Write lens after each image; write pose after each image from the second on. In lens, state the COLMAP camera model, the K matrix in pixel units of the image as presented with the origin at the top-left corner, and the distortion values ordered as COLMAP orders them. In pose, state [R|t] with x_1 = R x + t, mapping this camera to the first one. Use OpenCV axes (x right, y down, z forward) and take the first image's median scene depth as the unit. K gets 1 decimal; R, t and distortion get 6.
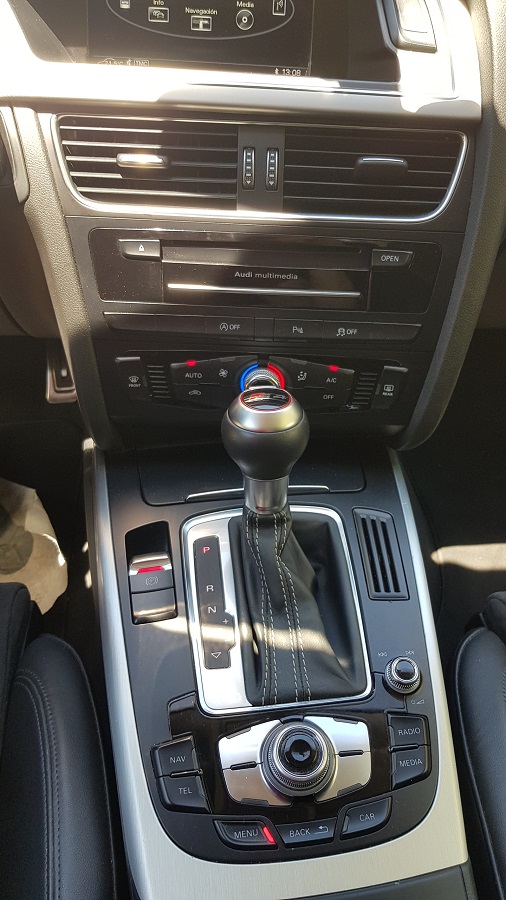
lens RADIAL K [[697.4, 0, 257.8], [0, 697.4, 451.6], [0, 0, 1]] dist [0.061061, -0.092059]
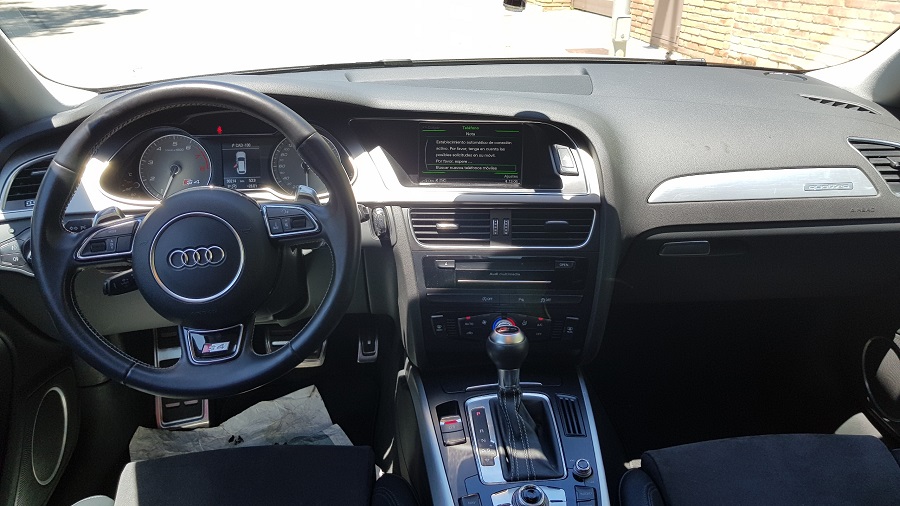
lens RADIAL K [[697.4, 0, 450.4], [0, 697.4, 252.4], [0, 0, 1]] dist [0.061061, -0.092059]
pose [[0.998477, -0.029867, -0.046383, -0.052596], [0.015501, 0.958791, -0.283688, 0.279256], [0.052944, 0.282537, 0.957794, -1.041418]]
